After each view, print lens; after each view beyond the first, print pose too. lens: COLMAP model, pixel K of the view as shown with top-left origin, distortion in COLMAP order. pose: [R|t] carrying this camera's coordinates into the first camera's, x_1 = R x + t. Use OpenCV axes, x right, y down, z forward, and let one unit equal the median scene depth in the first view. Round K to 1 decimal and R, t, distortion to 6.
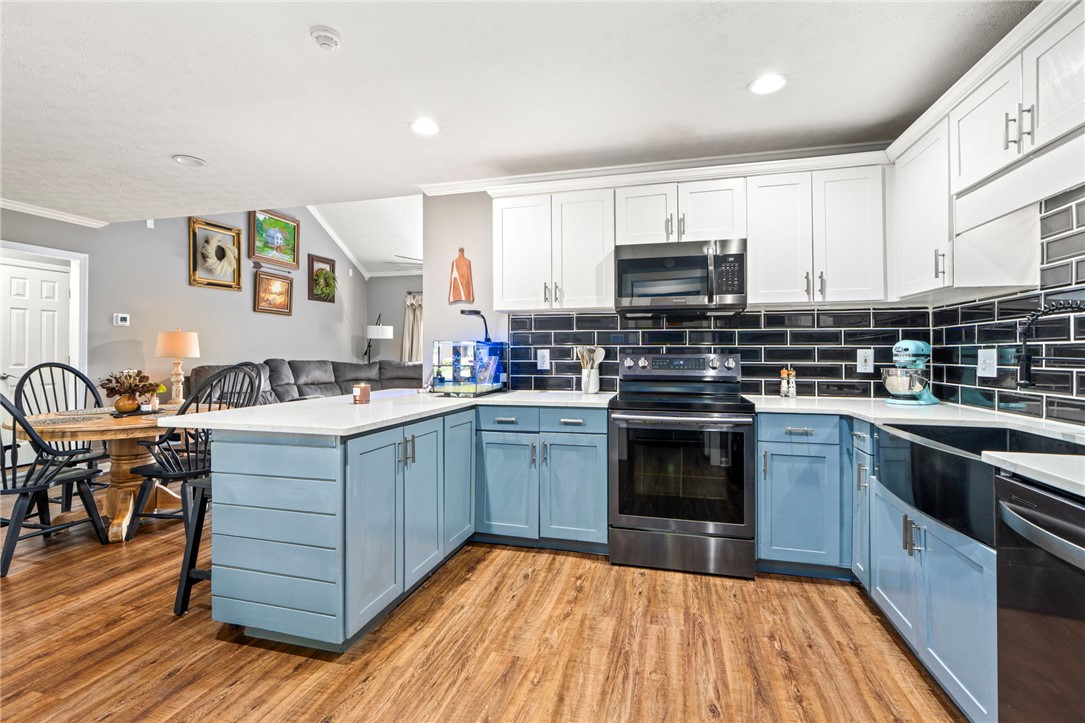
lens RADIAL K [[491.1, 0, 541.5], [0, 491.1, 350.9], [0, 0, 1]] dist [-0.003784, 0.001344]
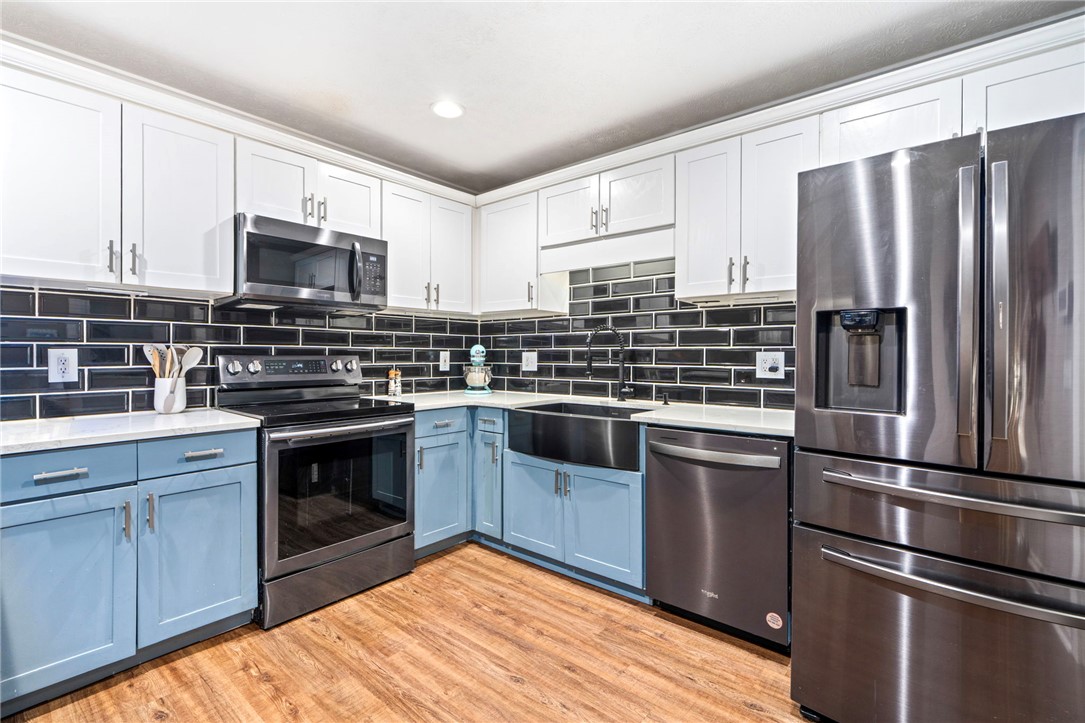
lens RADIAL K [[491.1, 0, 542.1], [0, 491.1, 353.9], [0, 0, 1]] dist [-0.003784, 0.001344]
pose [[0.420734, -0.000037, 0.907184, -0.370536], [-0.006444, 0.999975, 0.003029, -0.002493], [-0.907161, -0.007120, 0.420723, 0.289132]]
